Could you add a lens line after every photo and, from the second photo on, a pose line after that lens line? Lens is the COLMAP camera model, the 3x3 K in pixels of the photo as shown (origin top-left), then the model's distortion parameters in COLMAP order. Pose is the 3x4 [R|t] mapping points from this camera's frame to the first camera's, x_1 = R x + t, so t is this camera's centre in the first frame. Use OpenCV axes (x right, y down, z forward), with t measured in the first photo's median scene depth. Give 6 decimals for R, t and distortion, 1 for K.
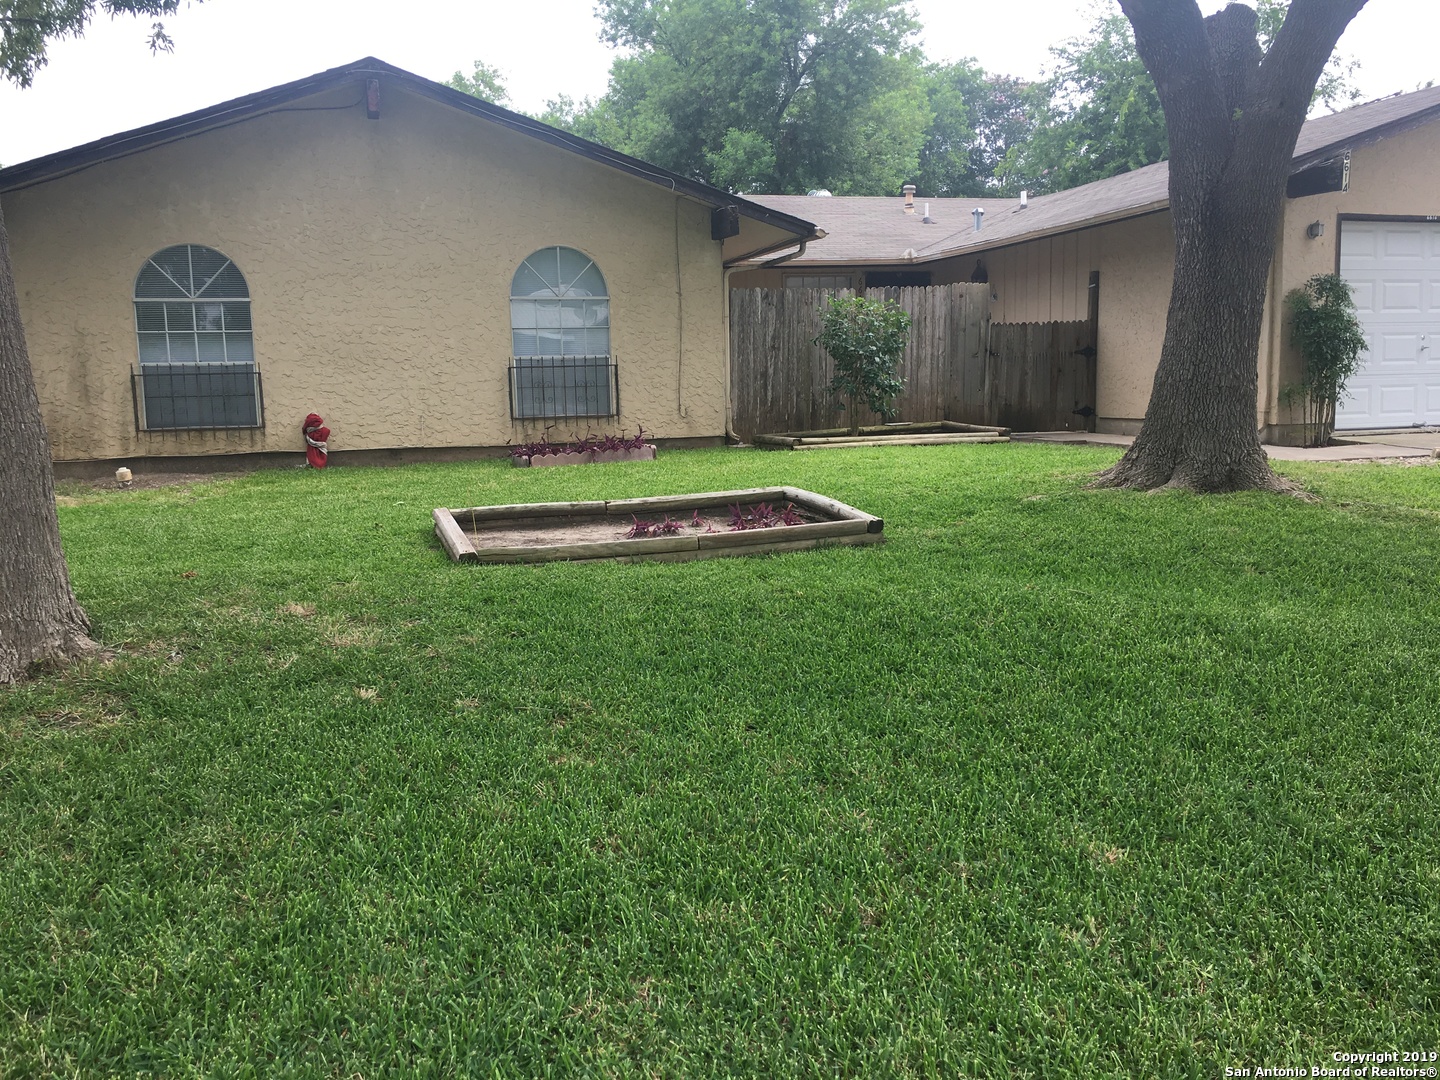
lens RADIAL K [[1223.8, 0, 720.0], [0, 1223.8, 540.0], [0, 0, 1]] dist [0.043265, -0.011443]
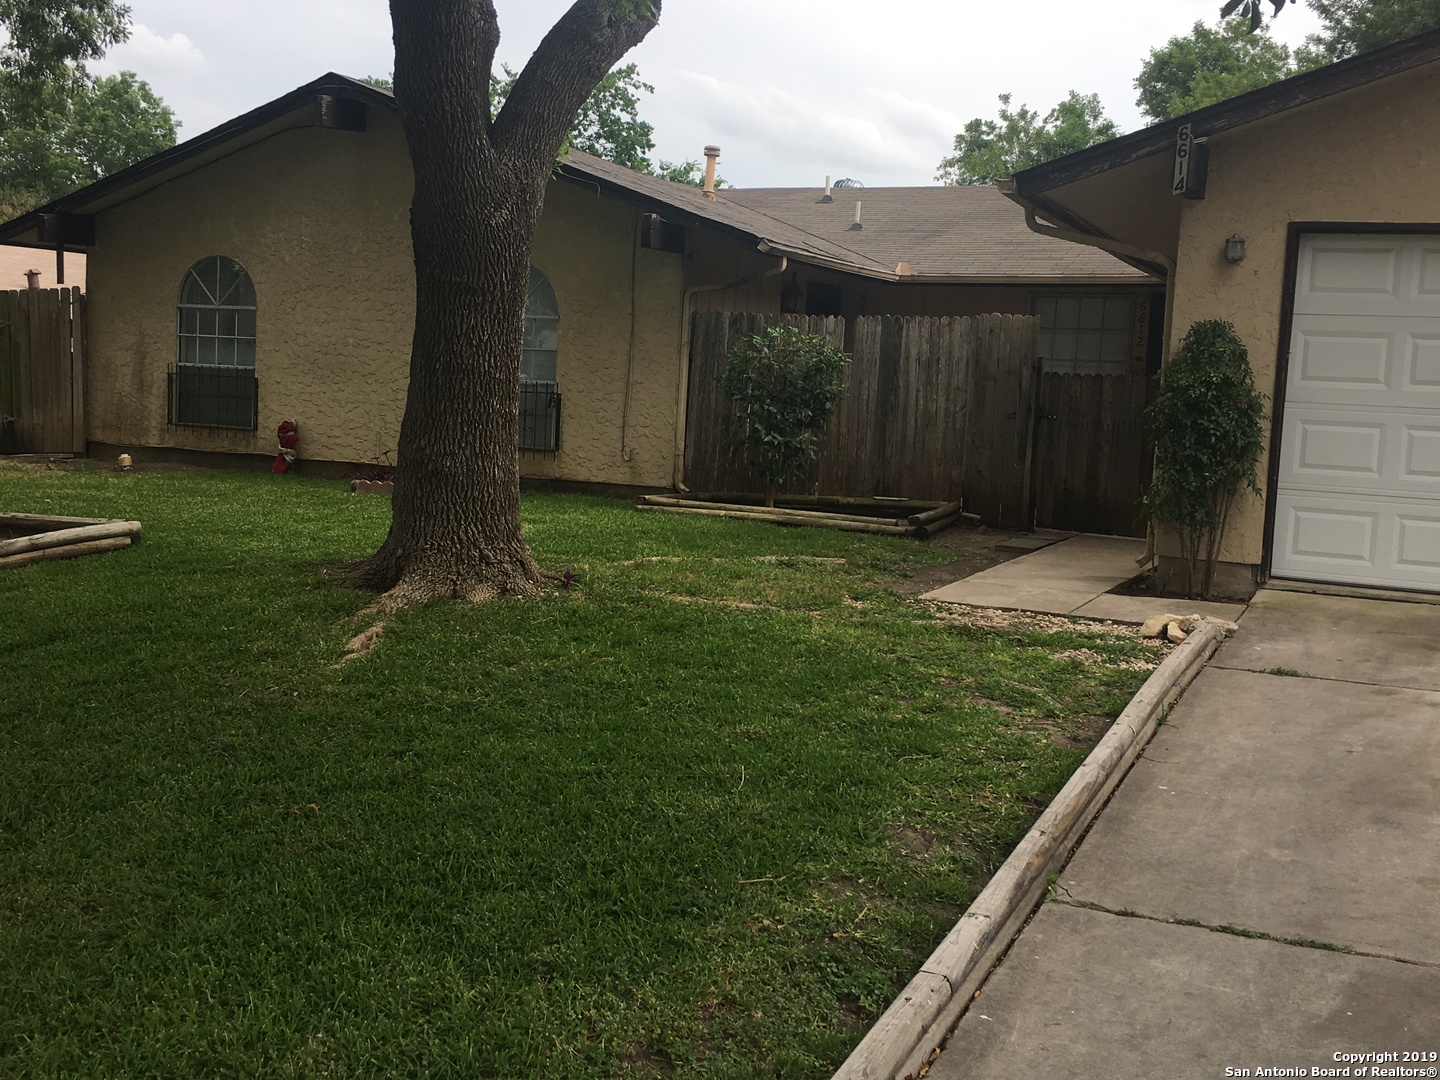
lens RADIAL K [[1553.8, 0, 720.0], [0, 1553.8, 540.0], [0, 0, 1]] dist [0.039595, 0.002358]
pose [[0.755296, 0.124665, -0.643418, 0.747610], [-0.154791, 0.987900, 0.009704, -0.070023], [0.636842, 0.092266, 0.765453, 0.240193]]
